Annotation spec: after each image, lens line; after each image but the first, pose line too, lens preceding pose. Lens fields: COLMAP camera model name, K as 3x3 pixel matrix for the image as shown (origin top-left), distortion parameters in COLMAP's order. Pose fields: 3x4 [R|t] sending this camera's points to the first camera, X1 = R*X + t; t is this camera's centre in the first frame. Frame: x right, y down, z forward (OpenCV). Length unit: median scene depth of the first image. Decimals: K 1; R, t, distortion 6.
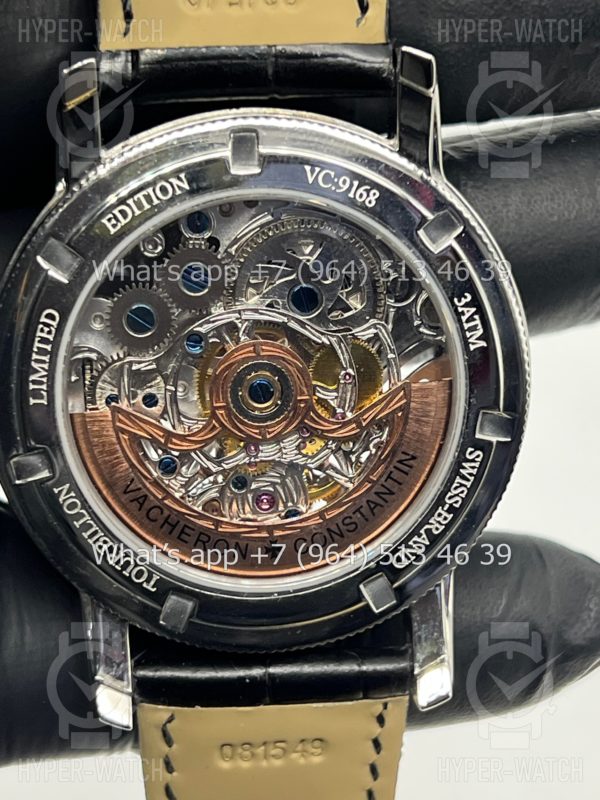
lens RADIAL K [[1896.3, 0, 300.6], [0, 1896.3, 396.5], [0, 0, 1]] dist [0.211072, 0.000000]
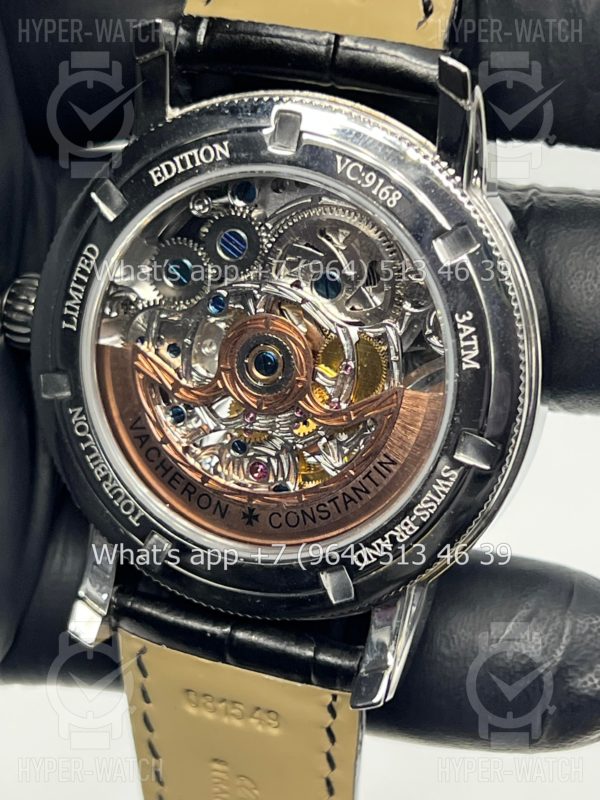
lens RADIAL K [[1896.3, 0, 273.9], [0, 1896.3, 405.0], [0, 0, 1]] dist [0.211072, 0.000000]
pose [[0.896537, 0.226002, -0.380978, 0.381305], [-0.227956, 0.972822, 0.040657, -0.023809], [0.379813, 0.050396, 0.923690, 0.047151]]
